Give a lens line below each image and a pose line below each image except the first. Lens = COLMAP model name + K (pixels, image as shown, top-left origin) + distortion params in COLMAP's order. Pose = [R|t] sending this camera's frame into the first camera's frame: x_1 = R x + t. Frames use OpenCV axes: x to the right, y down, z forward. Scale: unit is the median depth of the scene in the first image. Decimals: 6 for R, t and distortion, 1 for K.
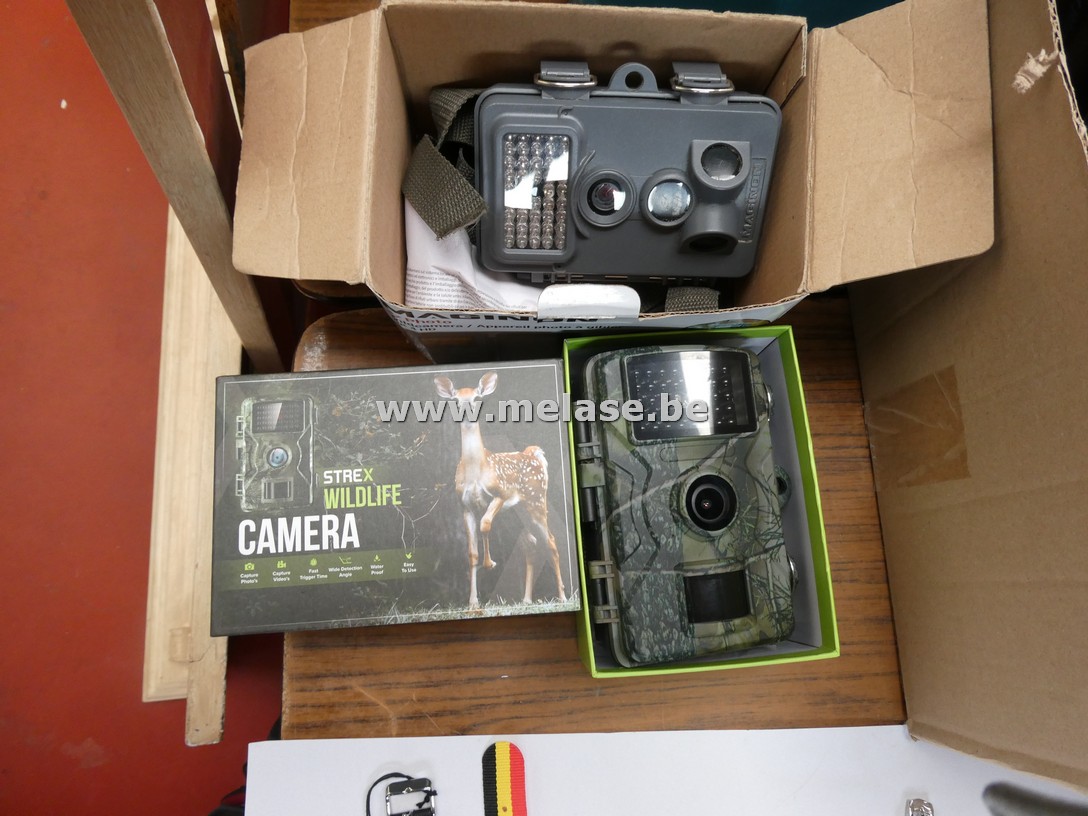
lens RADIAL K [[773.2, 0, 547.0], [0, 773.2, 406.8], [0, 0, 1]] dist [-0.001932, -0.005494]
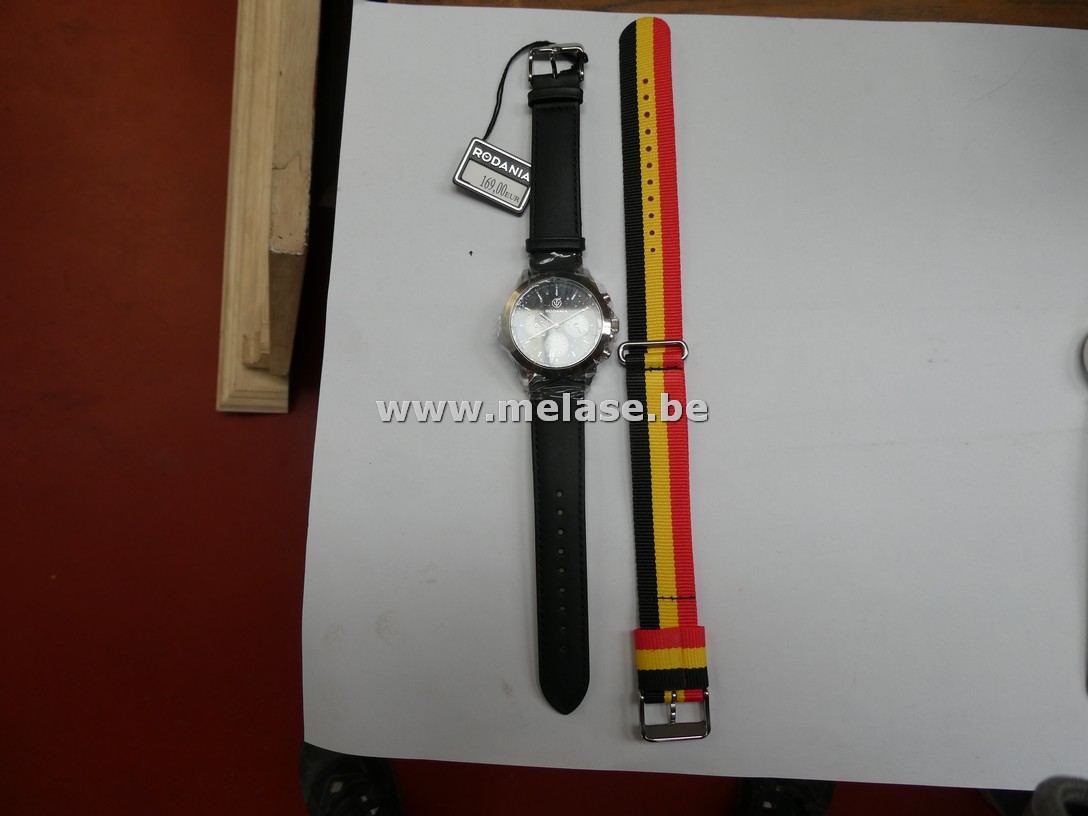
lens RADIAL K [[773.2, 0, 542.2], [0, 773.2, 407.6], [0, 0, 1]] dist [-0.001932, -0.005494]
pose [[0.996673, 0.036871, -0.072694, -0.033243], [-0.031452, 0.996737, 0.074332, 0.287583], [0.075197, -0.071798, 0.994581, 0.042981]]
